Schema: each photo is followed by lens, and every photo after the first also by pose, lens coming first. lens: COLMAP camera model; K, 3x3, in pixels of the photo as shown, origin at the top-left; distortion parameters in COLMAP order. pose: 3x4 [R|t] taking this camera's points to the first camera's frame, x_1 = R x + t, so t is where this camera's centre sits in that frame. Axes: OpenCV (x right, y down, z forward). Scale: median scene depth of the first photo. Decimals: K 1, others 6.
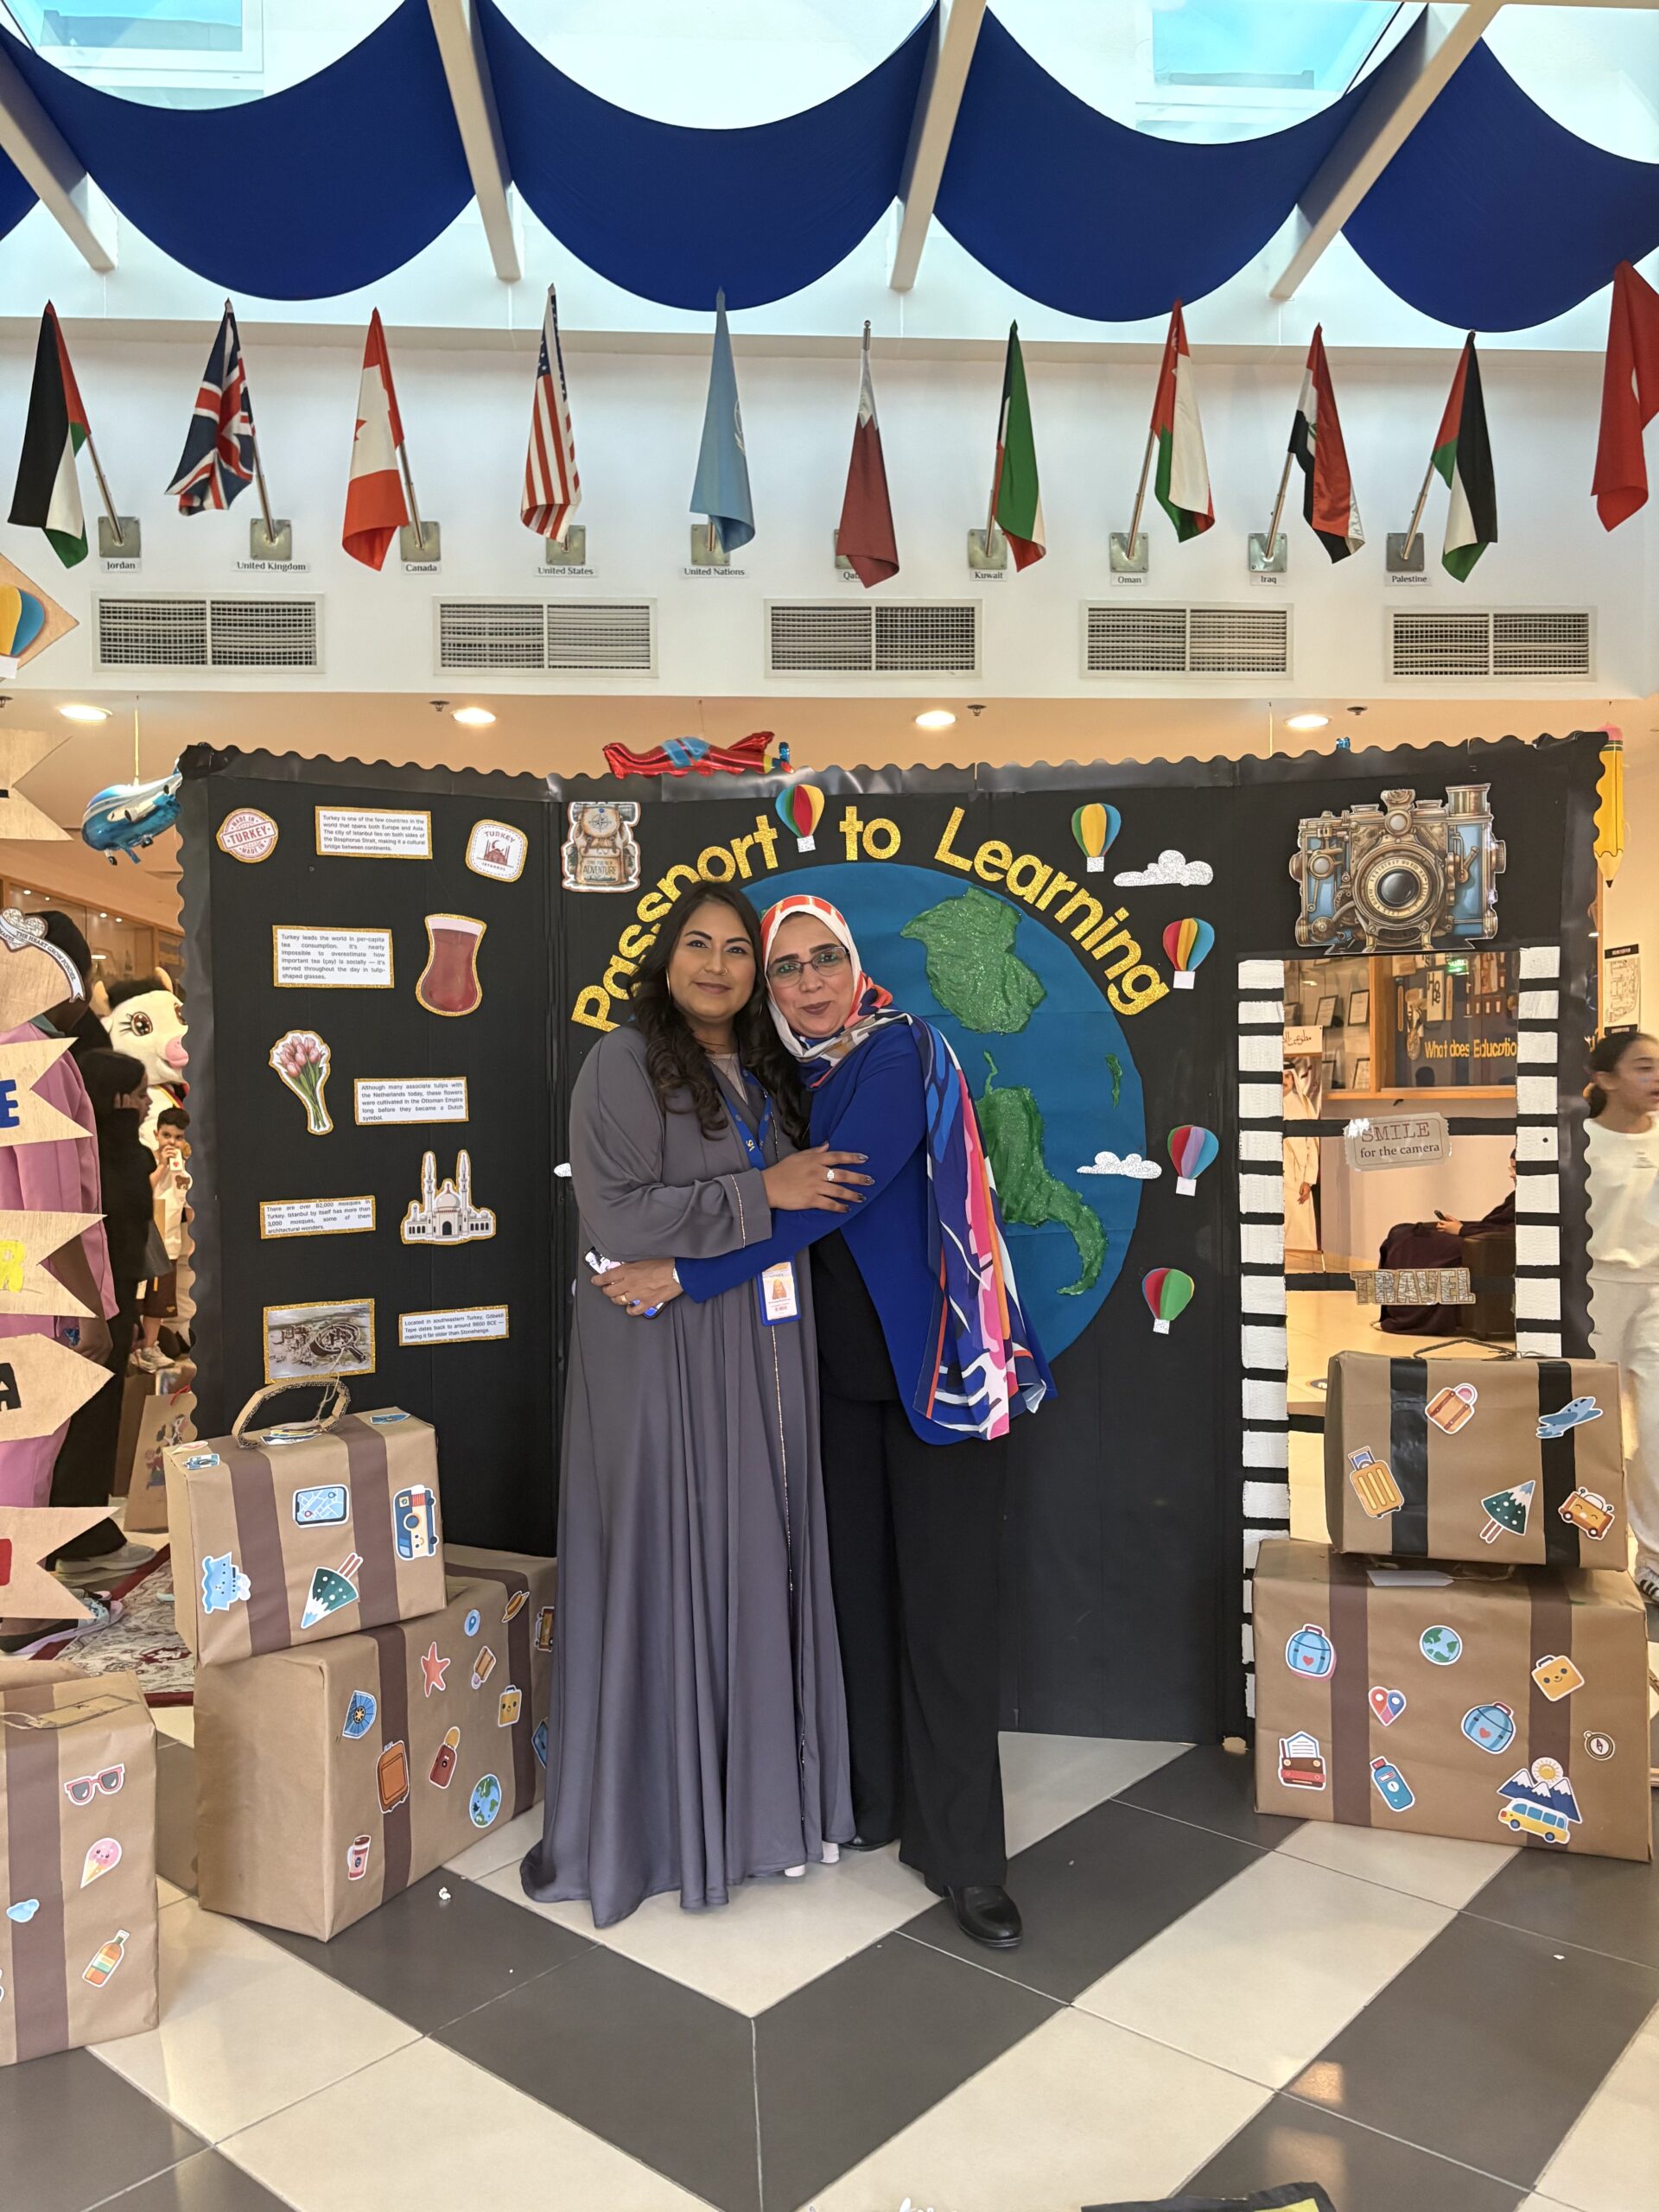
lens RADIAL K [[1660.4, 0, 778.1], [0, 1660.4, 1138.1], [0, 0, 1]] dist [0.025365, -0.024524]
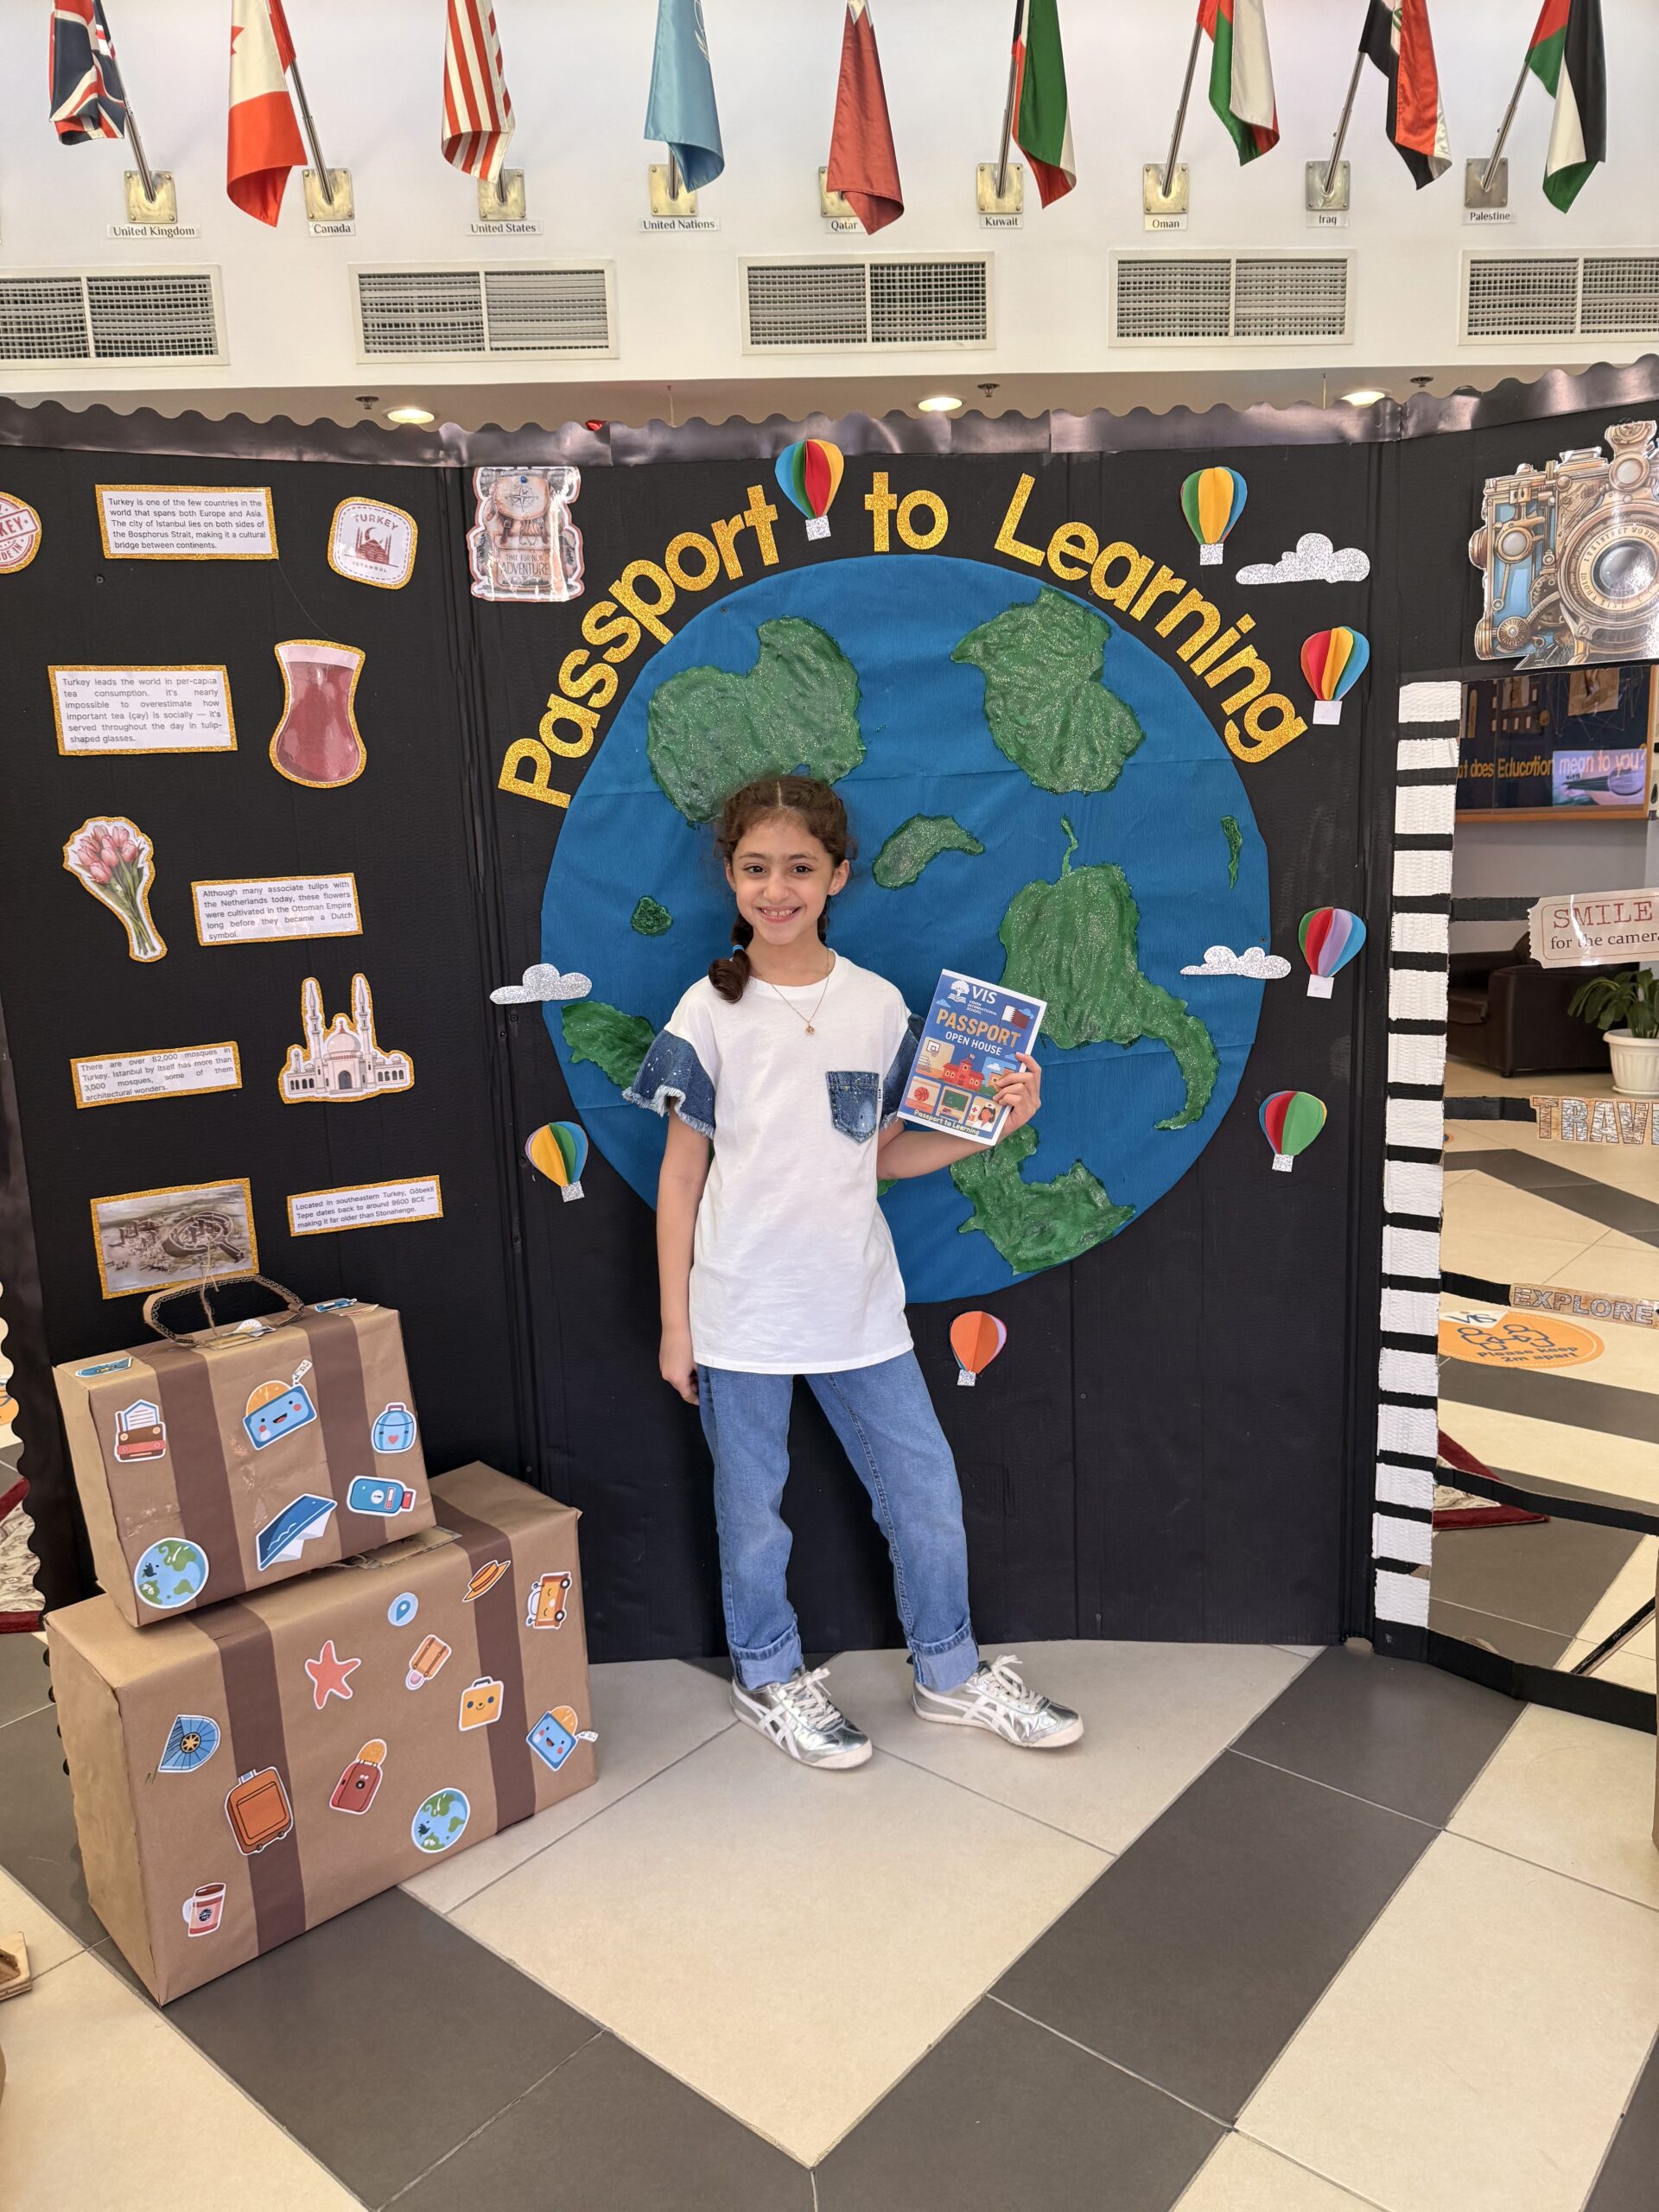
lens RADIAL K [[1492.1, 0, 831.8], [0, 1492.1, 1114.6], [0, 0, 1]] dist [0.023132, -0.045665]
pose [[0.998756, -0.032875, 0.037494, -0.006844], [0.026039, 0.985081, 0.170111, -0.037325], [-0.042527, -0.168923, 0.984711, 0.319797]]
